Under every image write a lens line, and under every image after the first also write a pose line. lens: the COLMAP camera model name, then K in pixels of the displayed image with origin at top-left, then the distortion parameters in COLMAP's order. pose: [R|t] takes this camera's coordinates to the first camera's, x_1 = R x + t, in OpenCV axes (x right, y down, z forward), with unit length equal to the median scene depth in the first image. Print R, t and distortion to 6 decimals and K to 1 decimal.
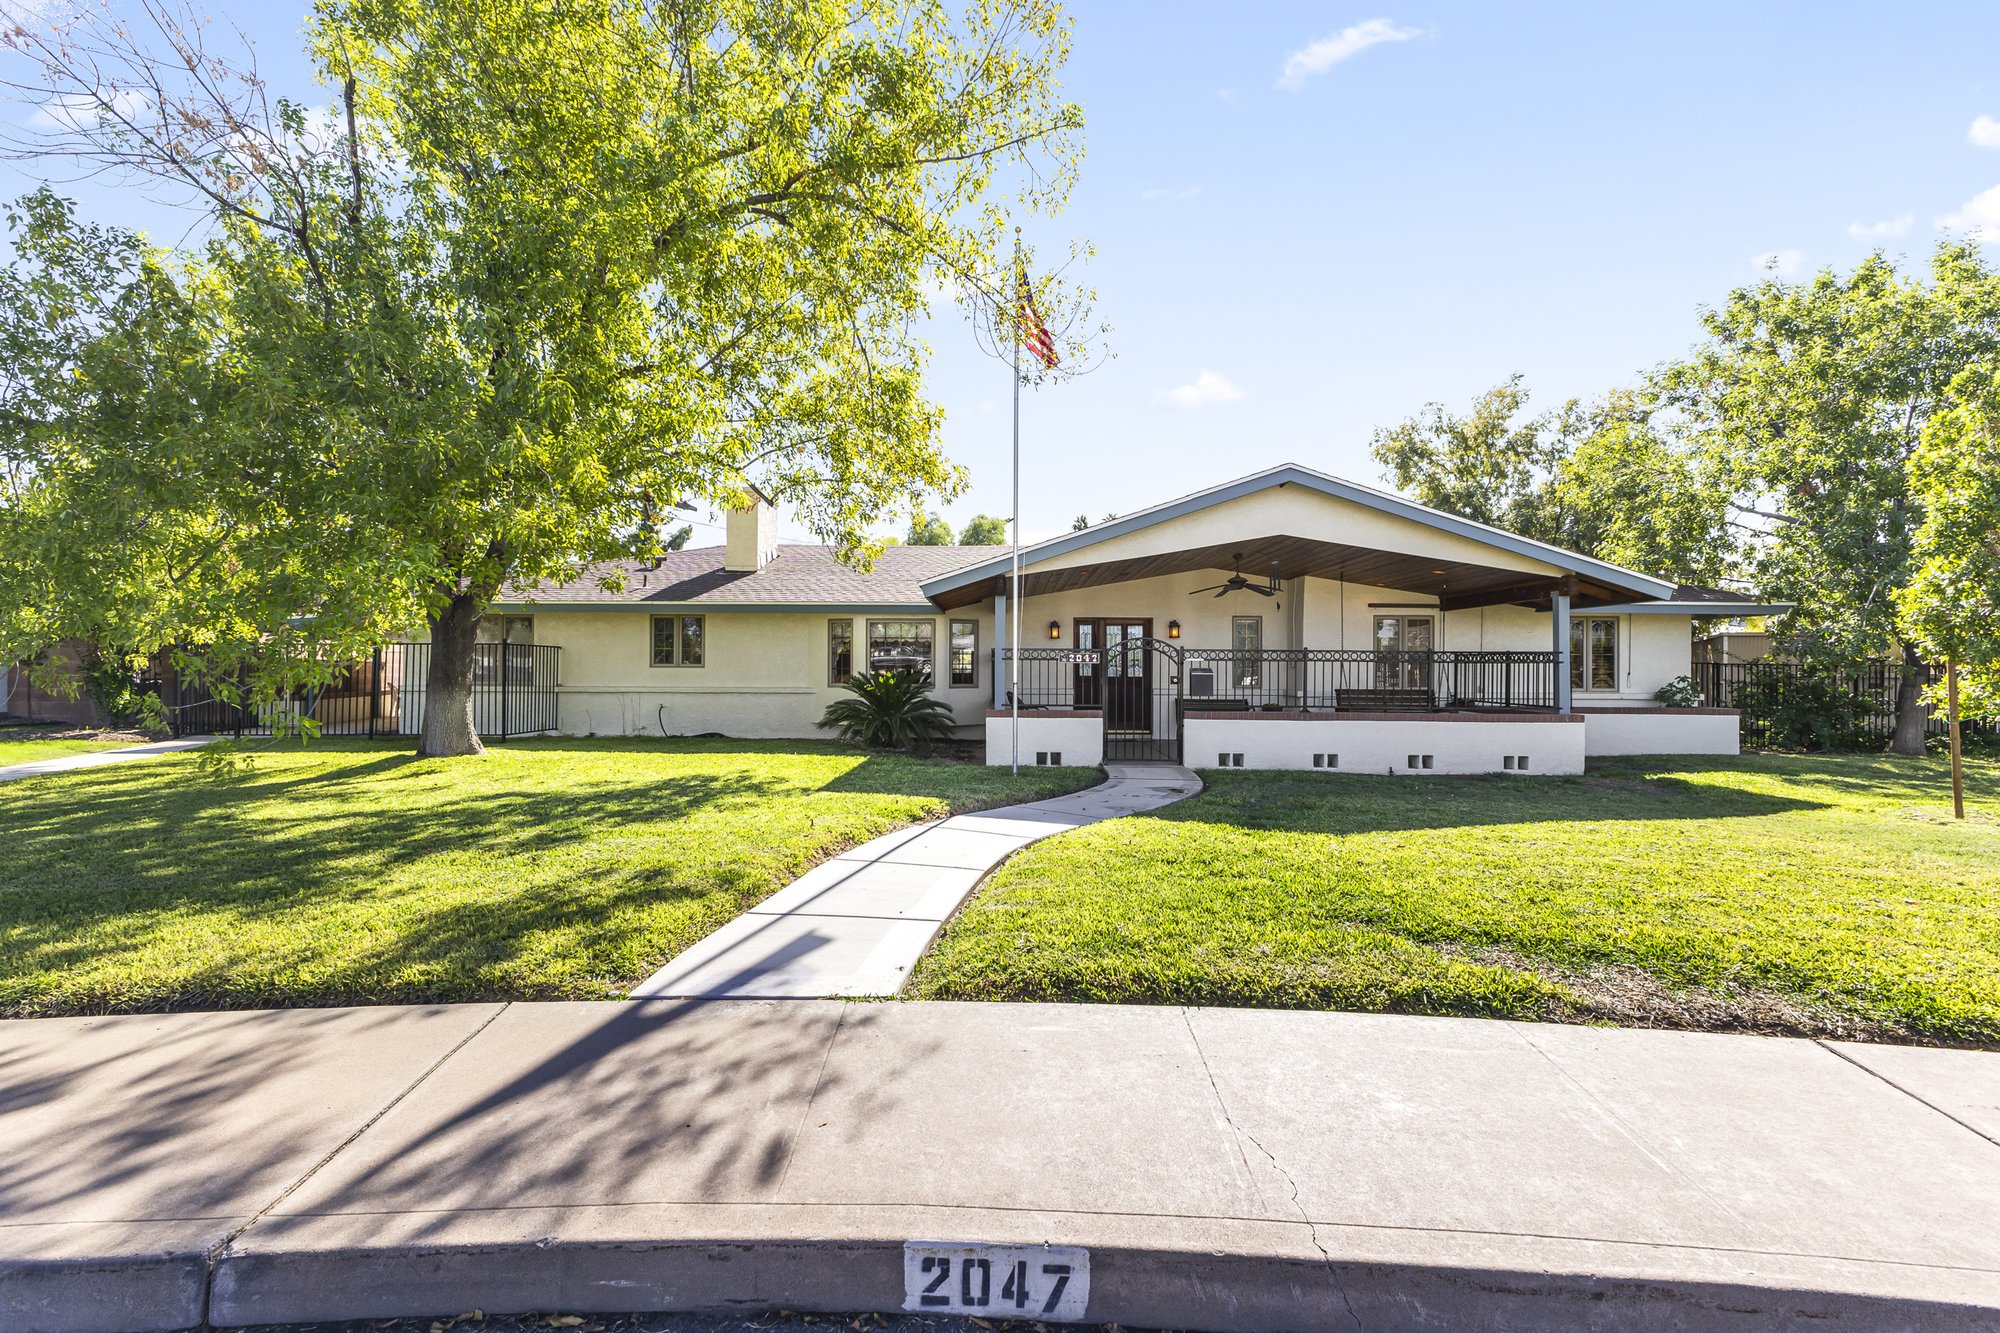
lens RADIAL K [[862.3, 0, 994.8], [0, 862.3, 663.3], [0, 0, 1]] dist [0.004011, -0.001390]
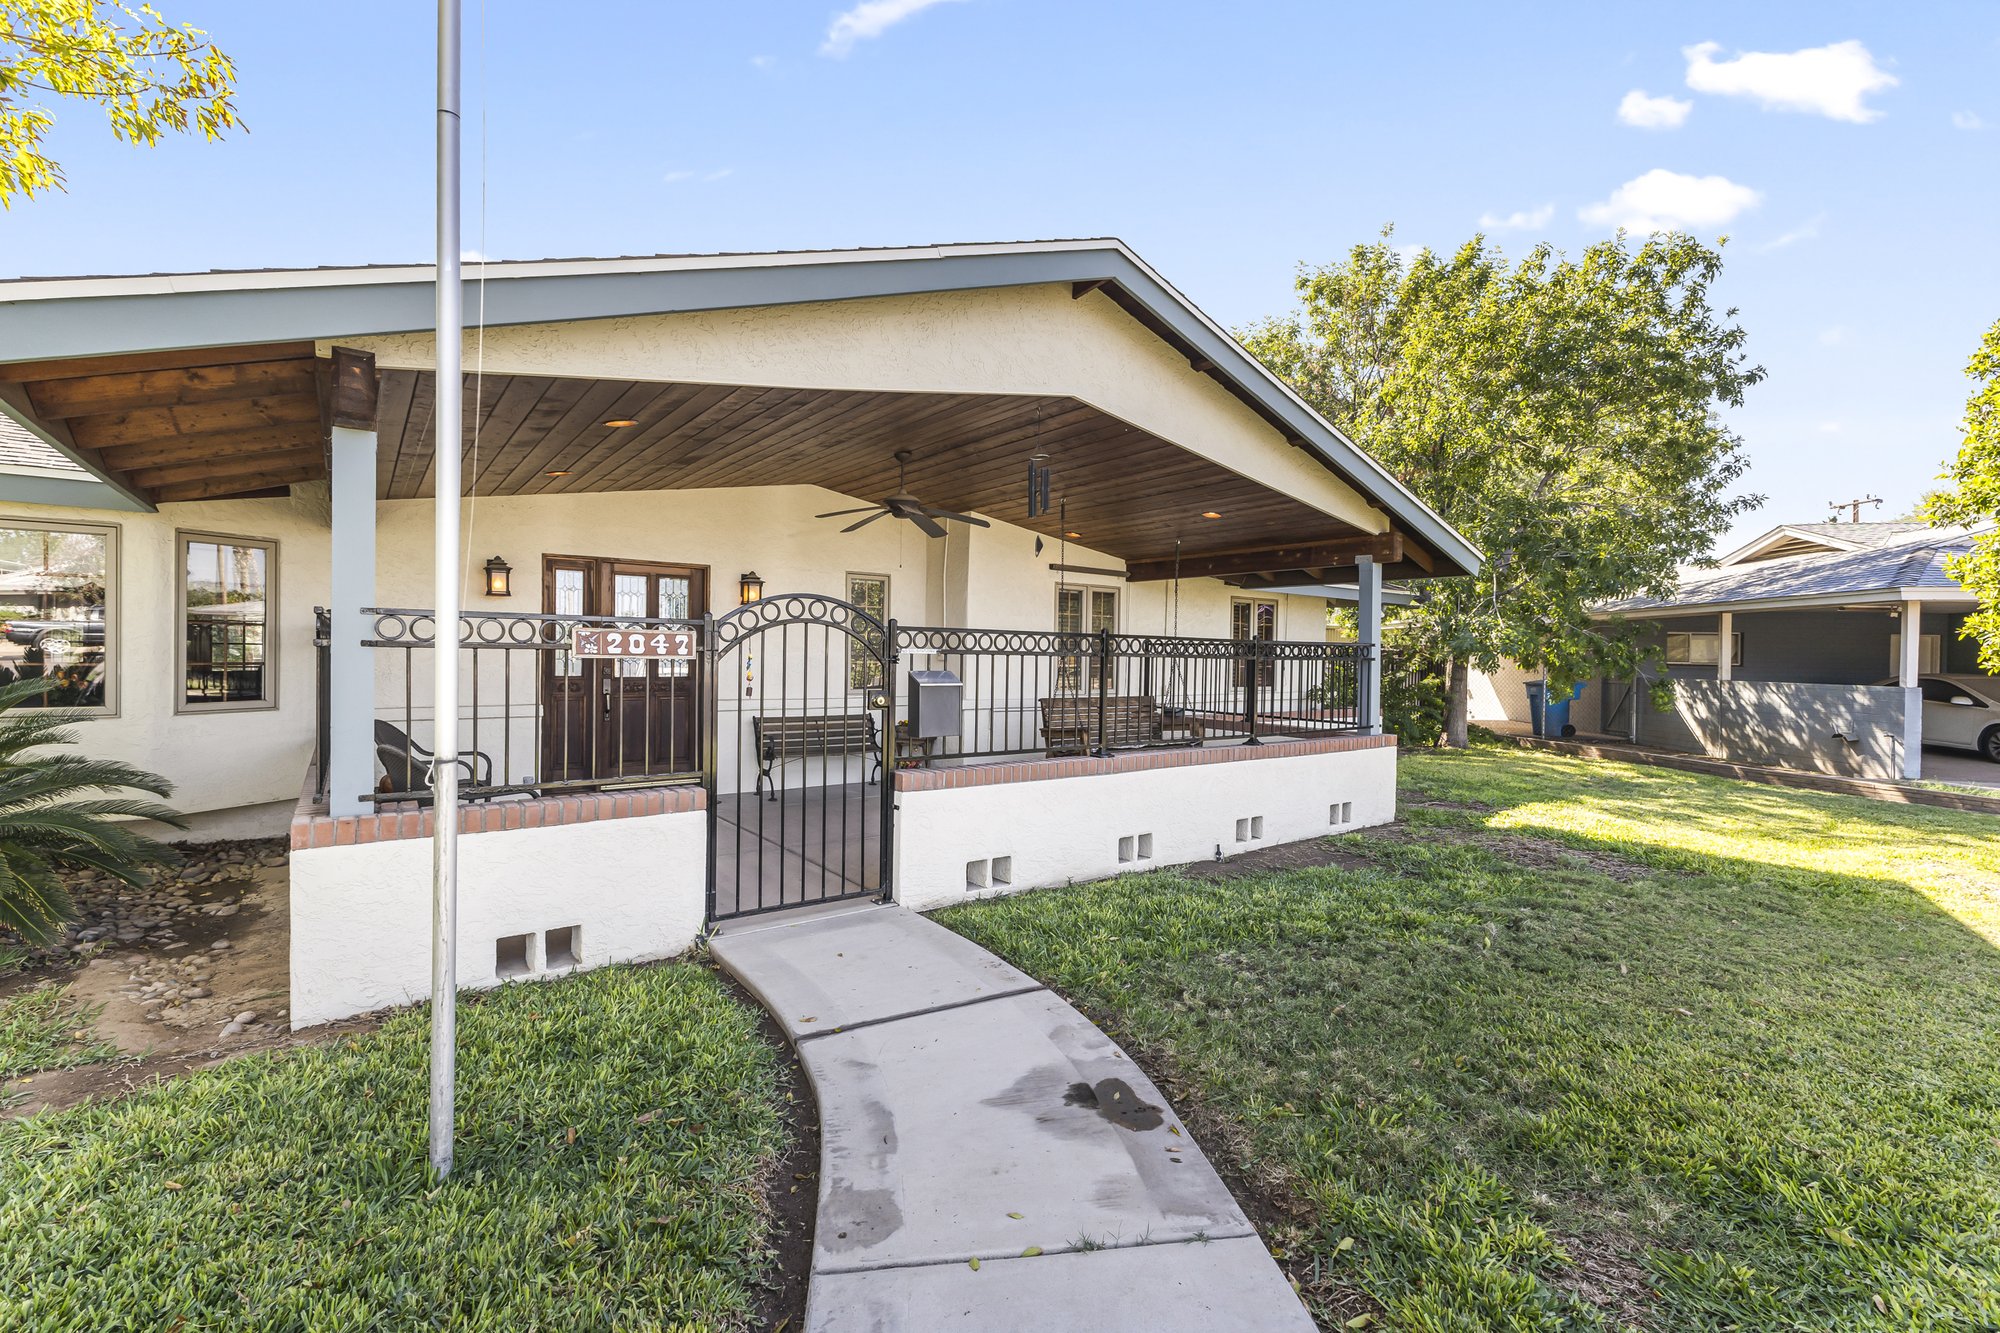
lens RADIAL K [[862.3, 0, 1002.3], [0, 862.3, 651.5], [0, 0, 1]] dist [0.004011, -0.001390]
pose [[0.787209, 0.005957, 0.616657, -0.001177], [-0.013209, 0.999887, 0.007203, -0.006770], [-0.616544, -0.013816, 0.787199, 0.522151]]
